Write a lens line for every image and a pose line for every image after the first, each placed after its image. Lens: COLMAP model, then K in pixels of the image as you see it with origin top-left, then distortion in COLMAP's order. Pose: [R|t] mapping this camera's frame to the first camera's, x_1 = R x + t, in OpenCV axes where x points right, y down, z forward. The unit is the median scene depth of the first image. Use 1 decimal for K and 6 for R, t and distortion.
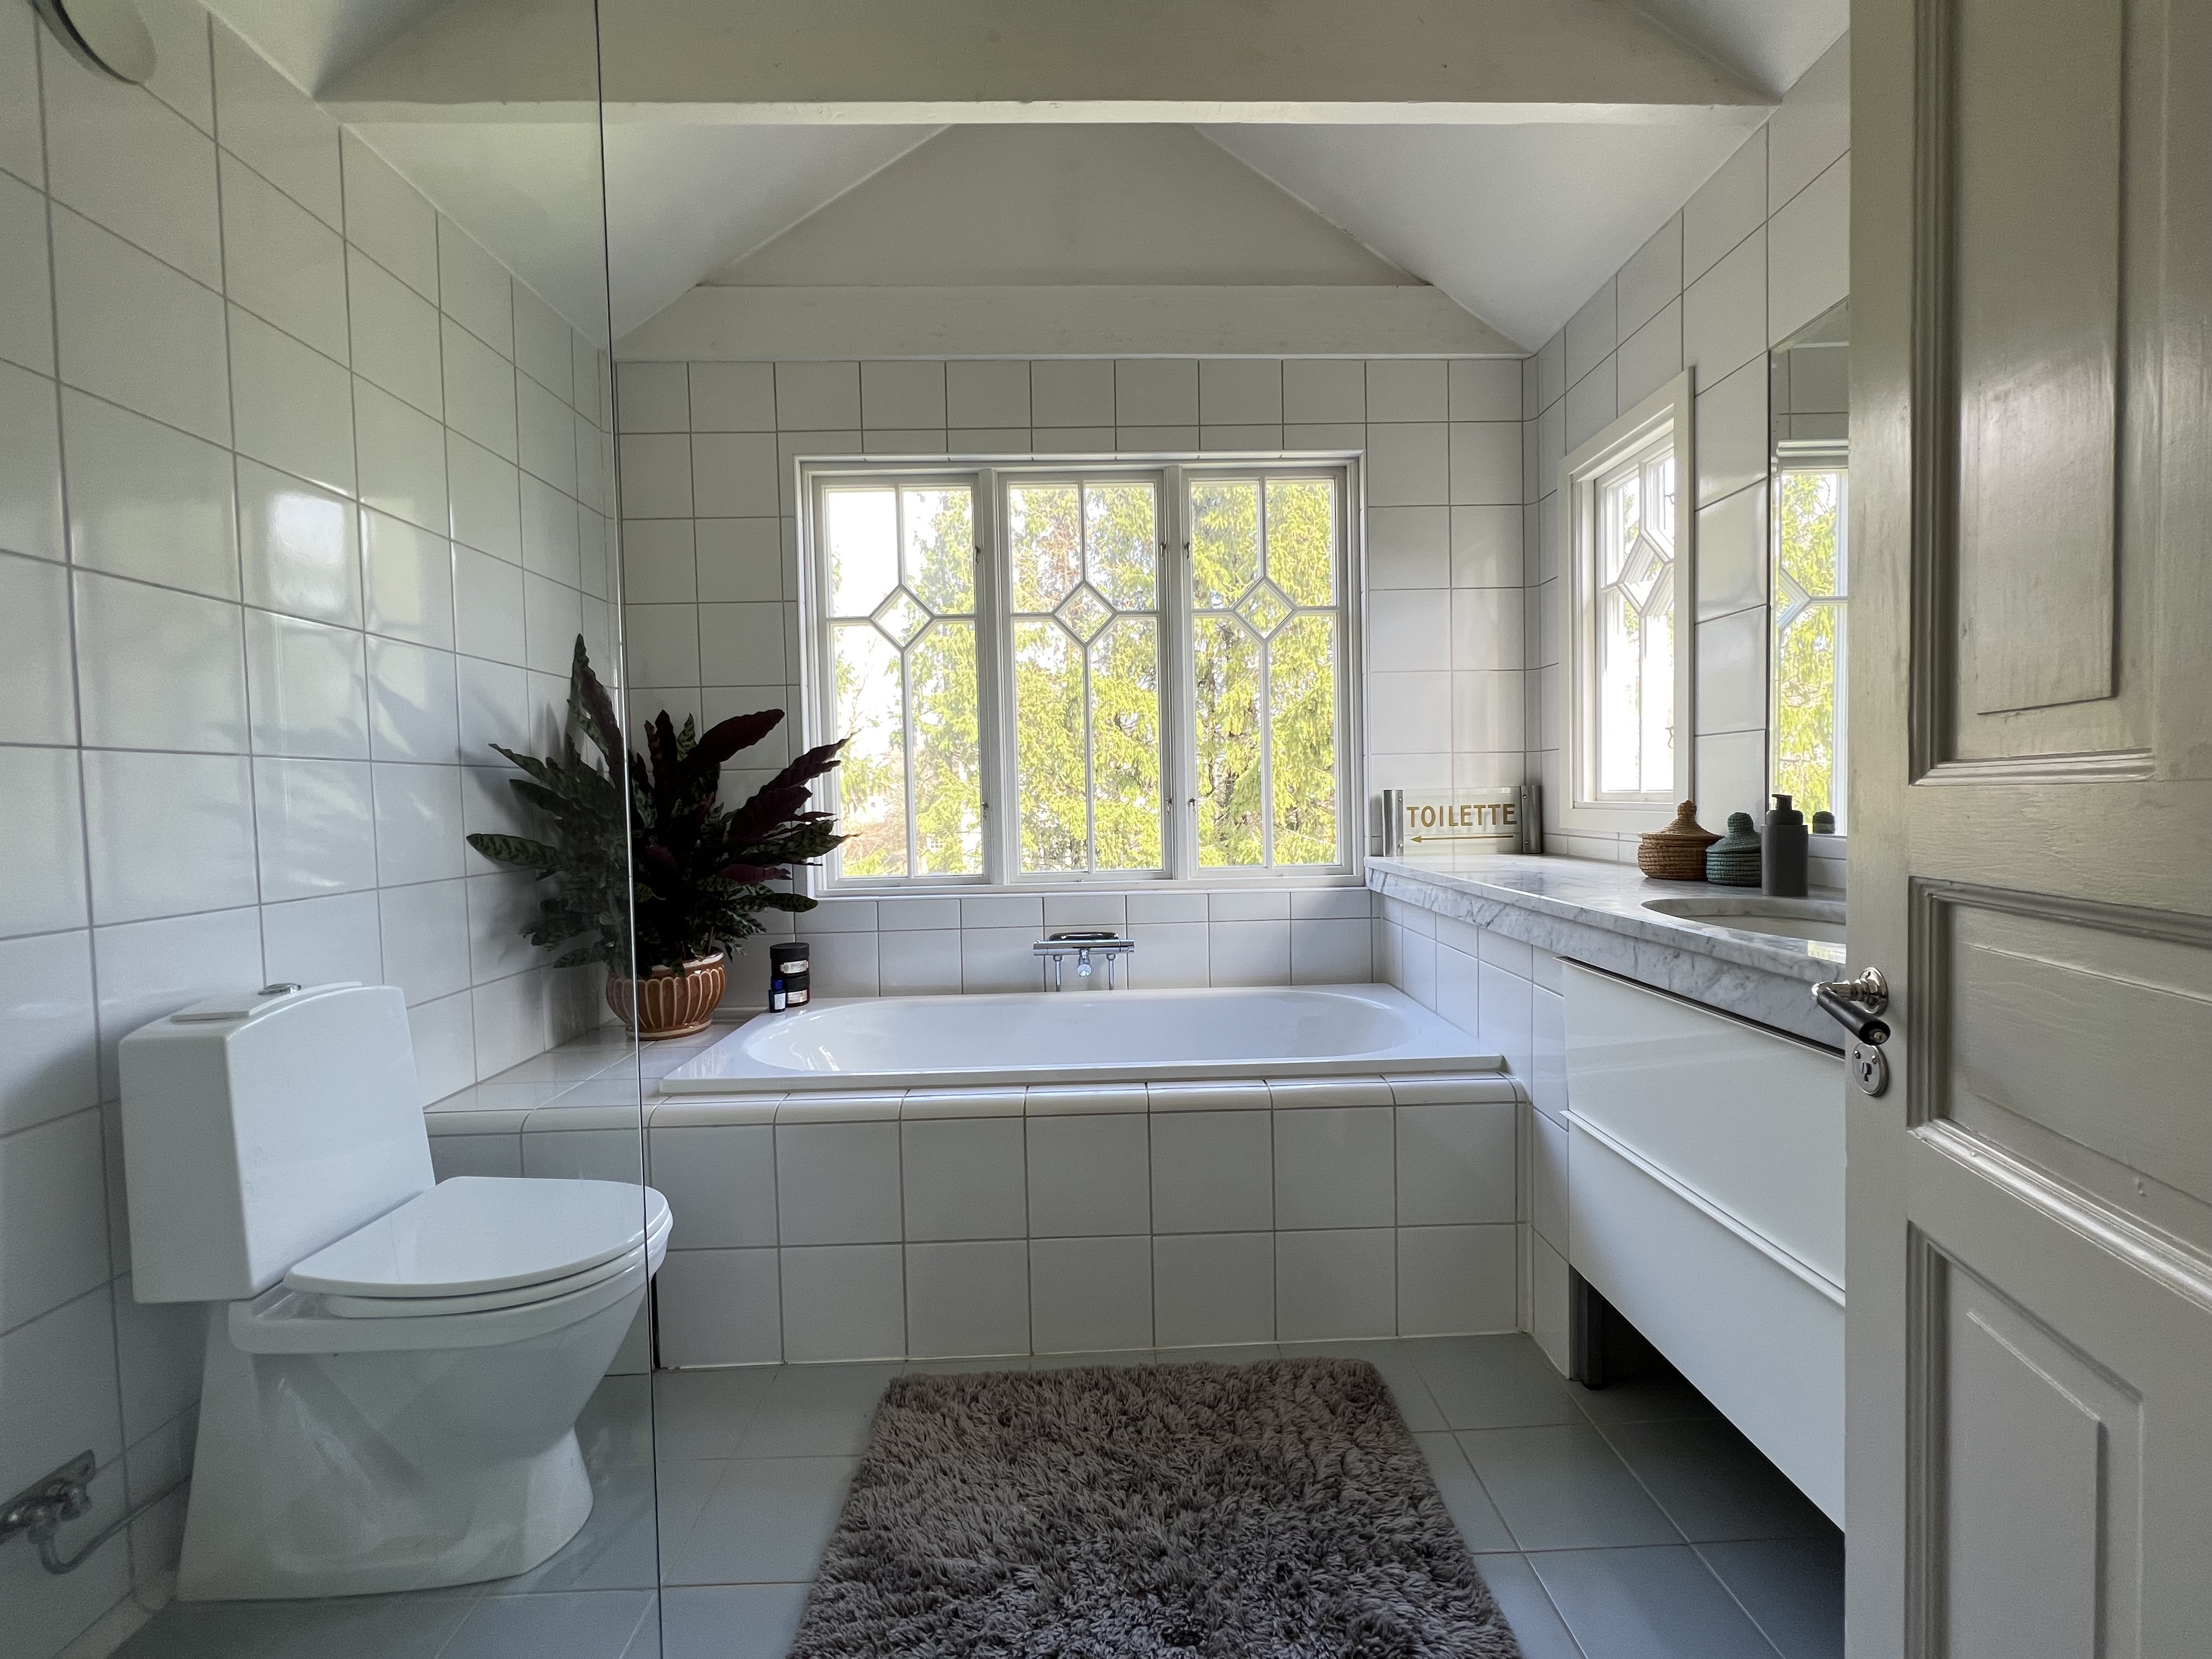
lens RADIAL K [[888.8, 0, 1102.2], [0, 888.8, 824.2], [0, 0, 1]] dist [0.000188, -0.000172]
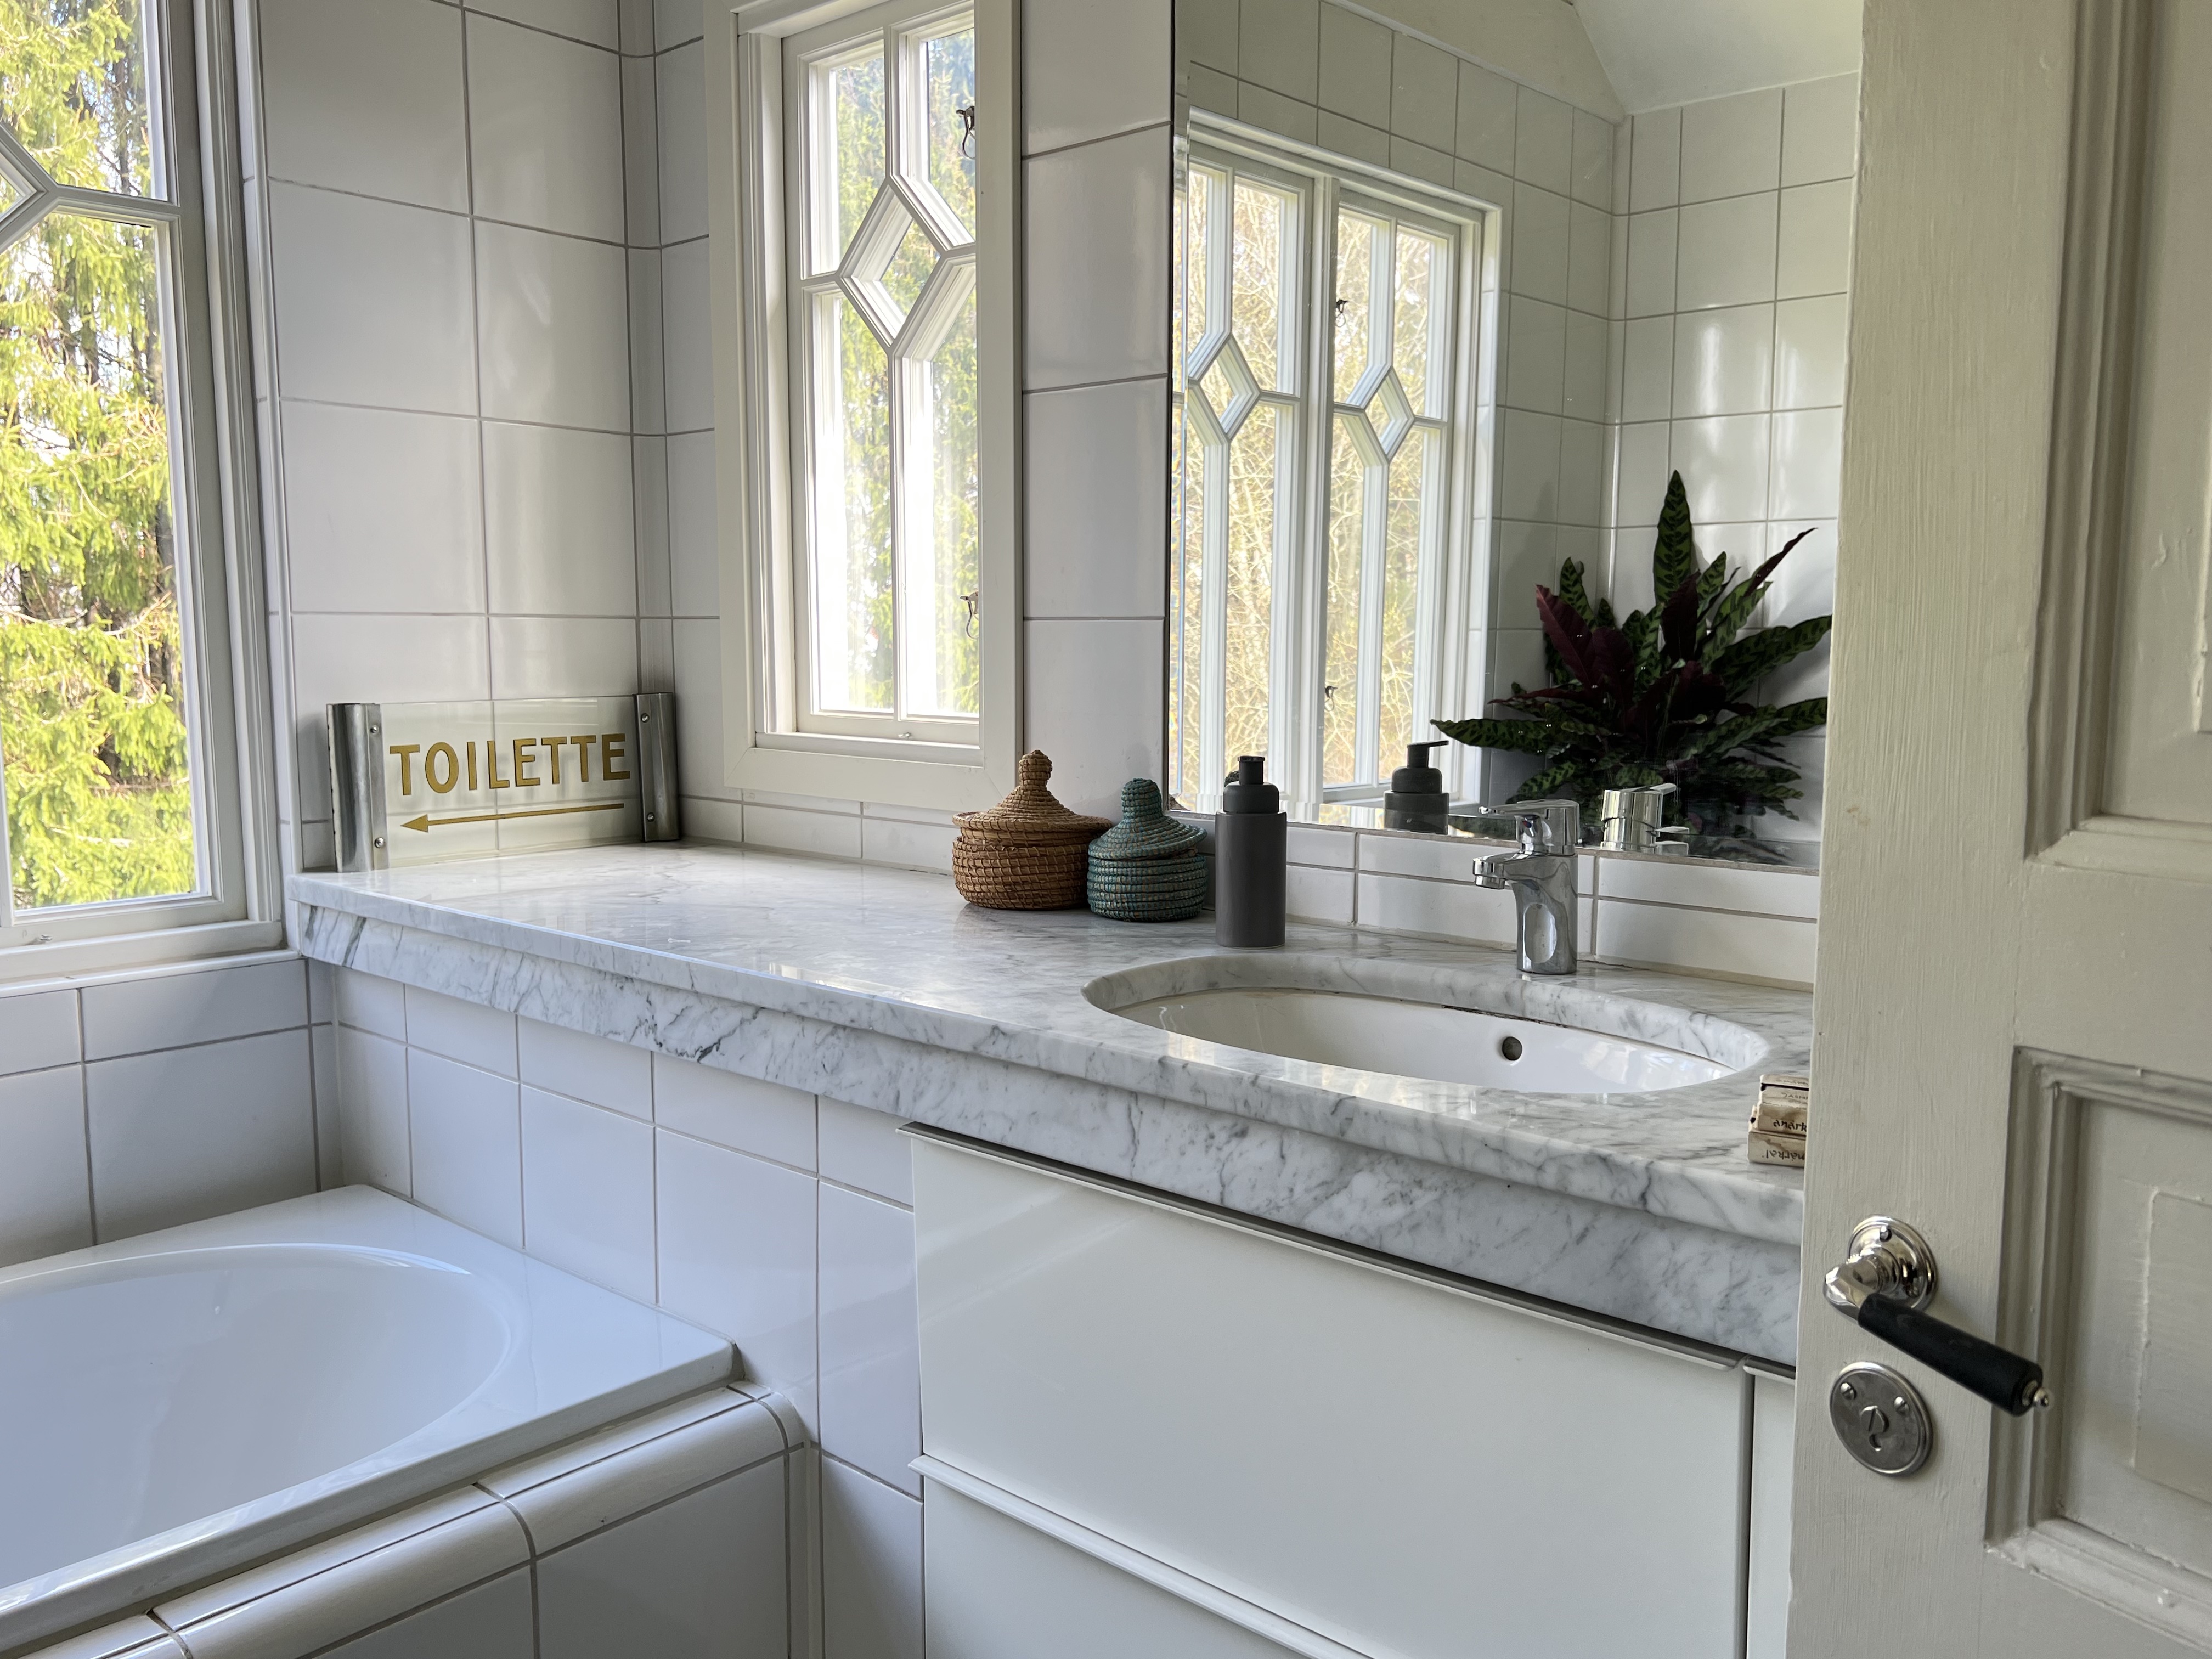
lens RADIAL K [[1762.3, 0, 1106.0], [0, 1762.3, 829.5], [0, 0, 1]] dist [0.080116, -0.144954]
pose [[0.671191, -0.059508, 0.738892, -0.054347], [0.006508, 0.997207, 0.074400, -0.053612], [-0.741256, -0.045128, 0.669704, 0.286484]]
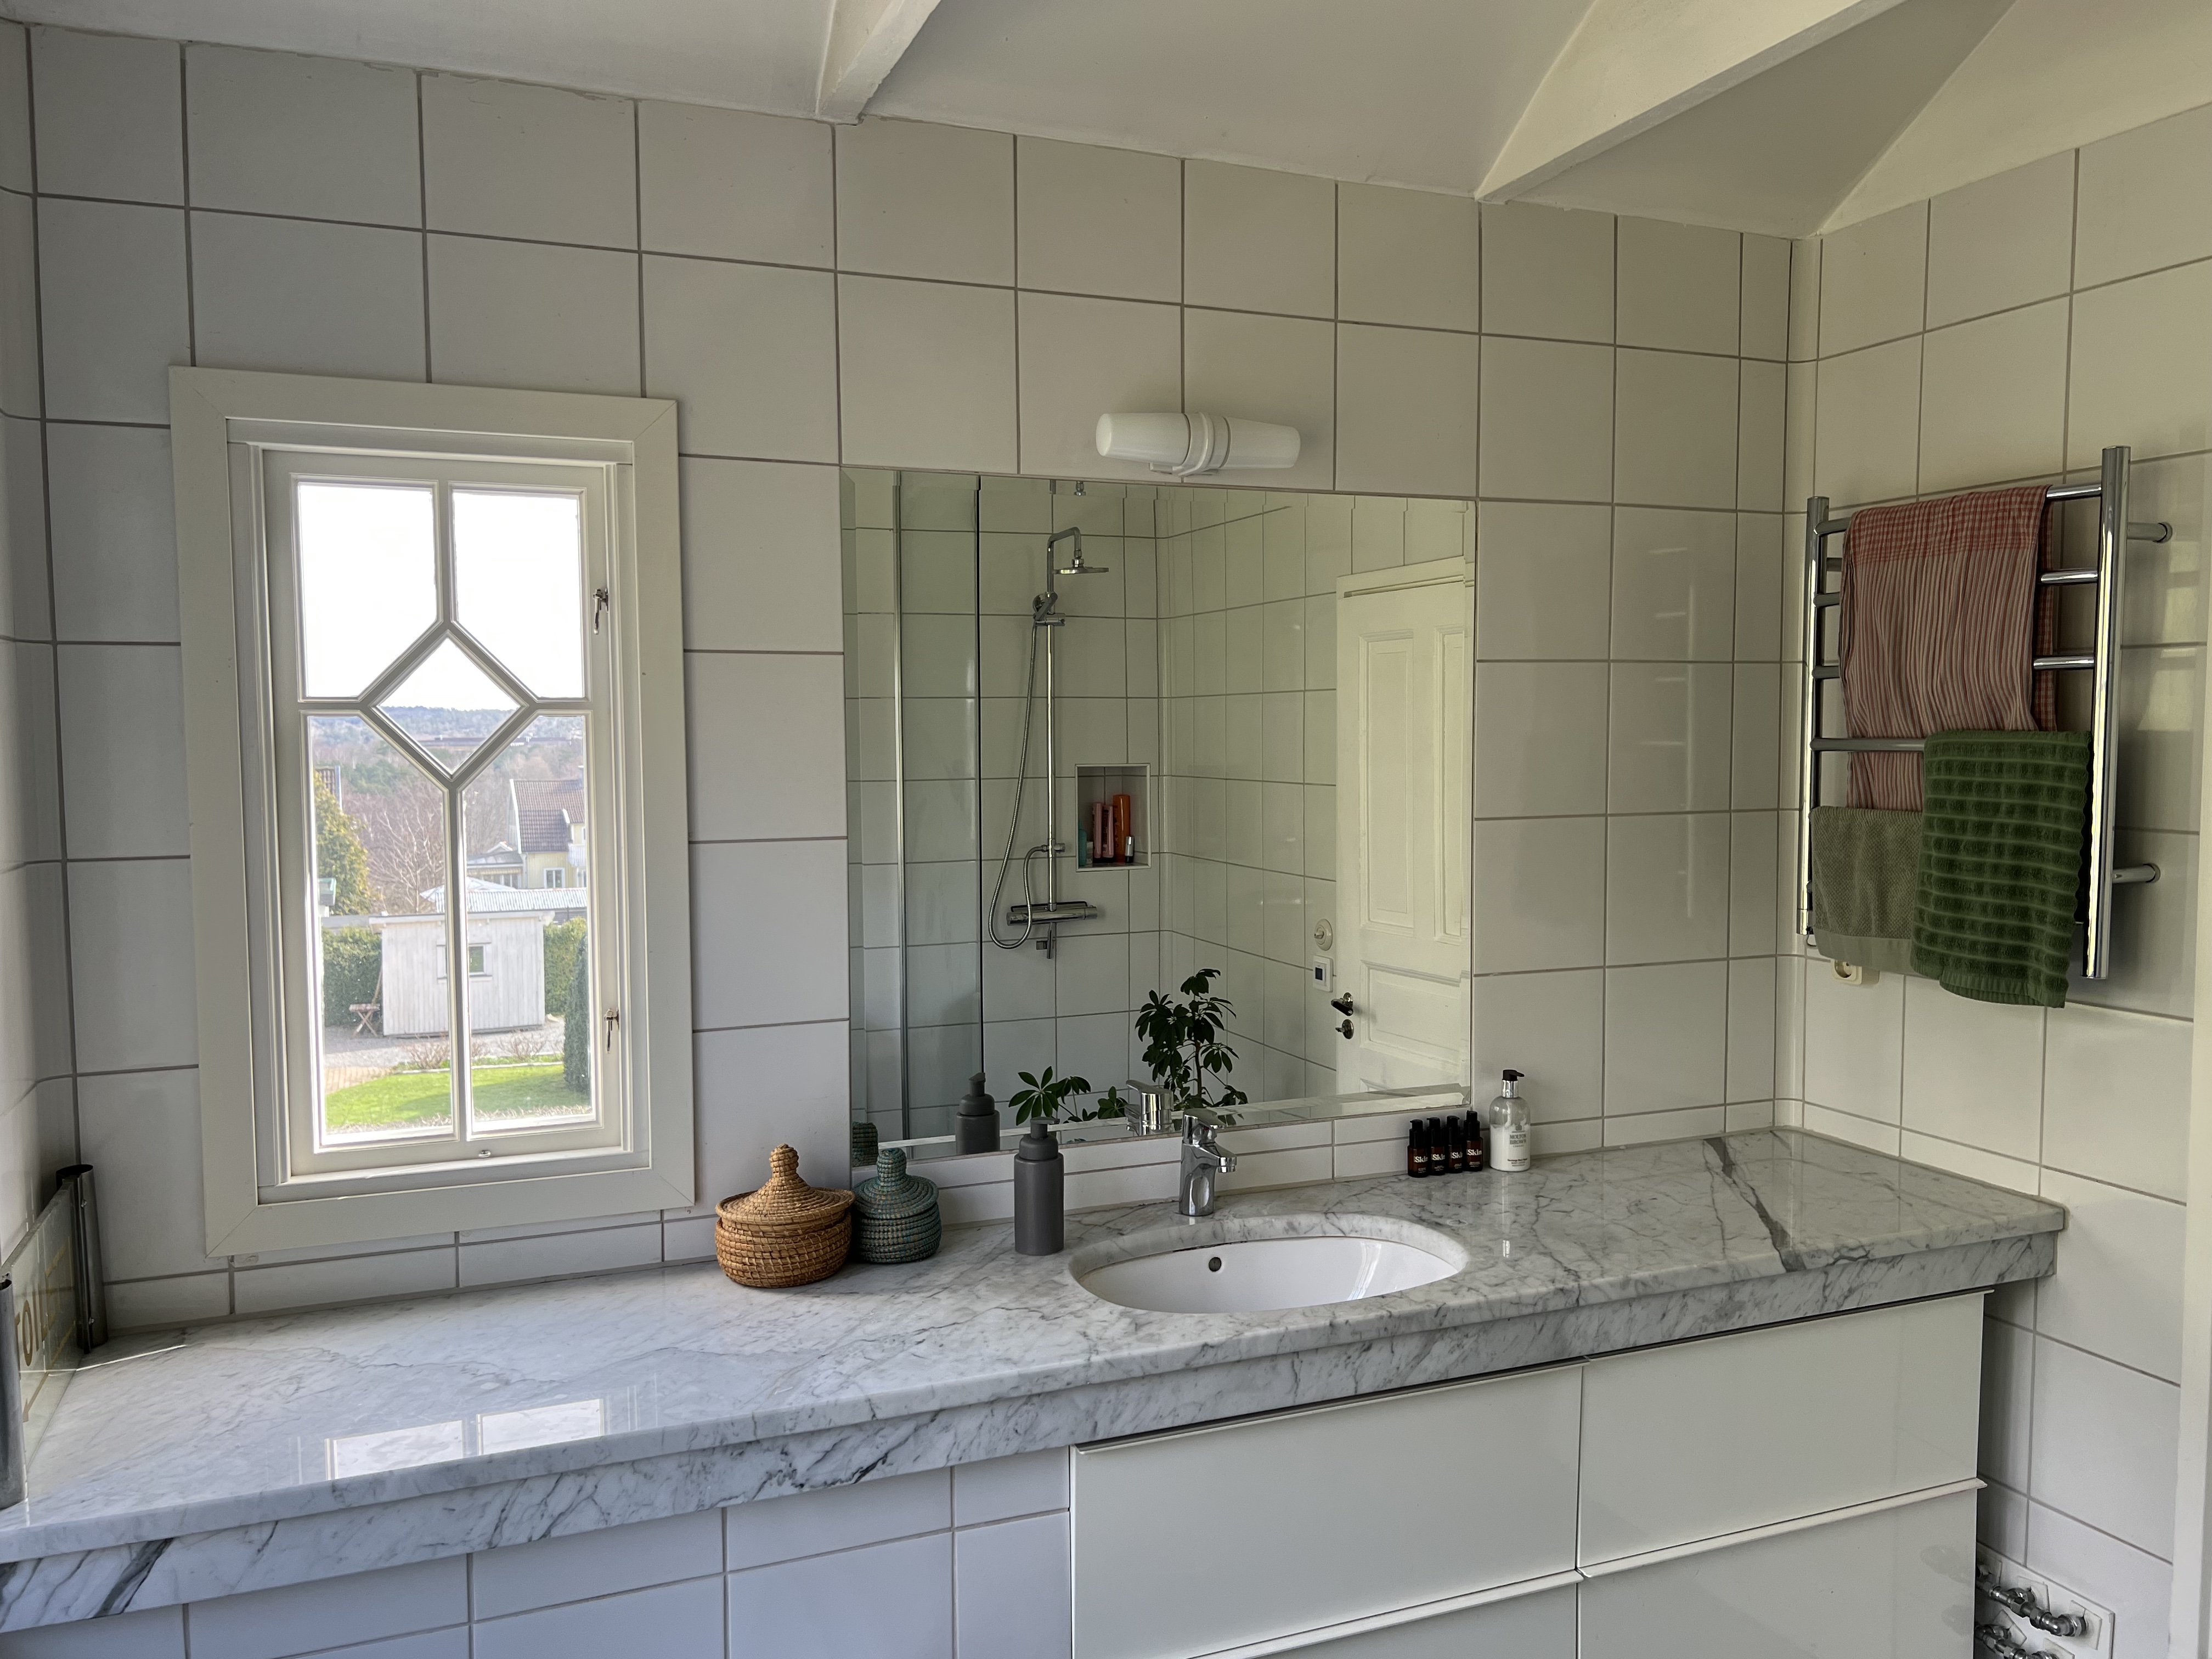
lens RADIAL K [[1670.1, 0, 1119.7], [0, 1670.1, 834.2], [0, 0, 1]] dist [0.024526, -0.014364]
pose [[-0.354049, -0.033889, 0.934613, -0.473420], [0.049189, 0.997285, 0.054796, -0.281747], [-0.933932, 0.065373, -0.351421, 1.139701]]
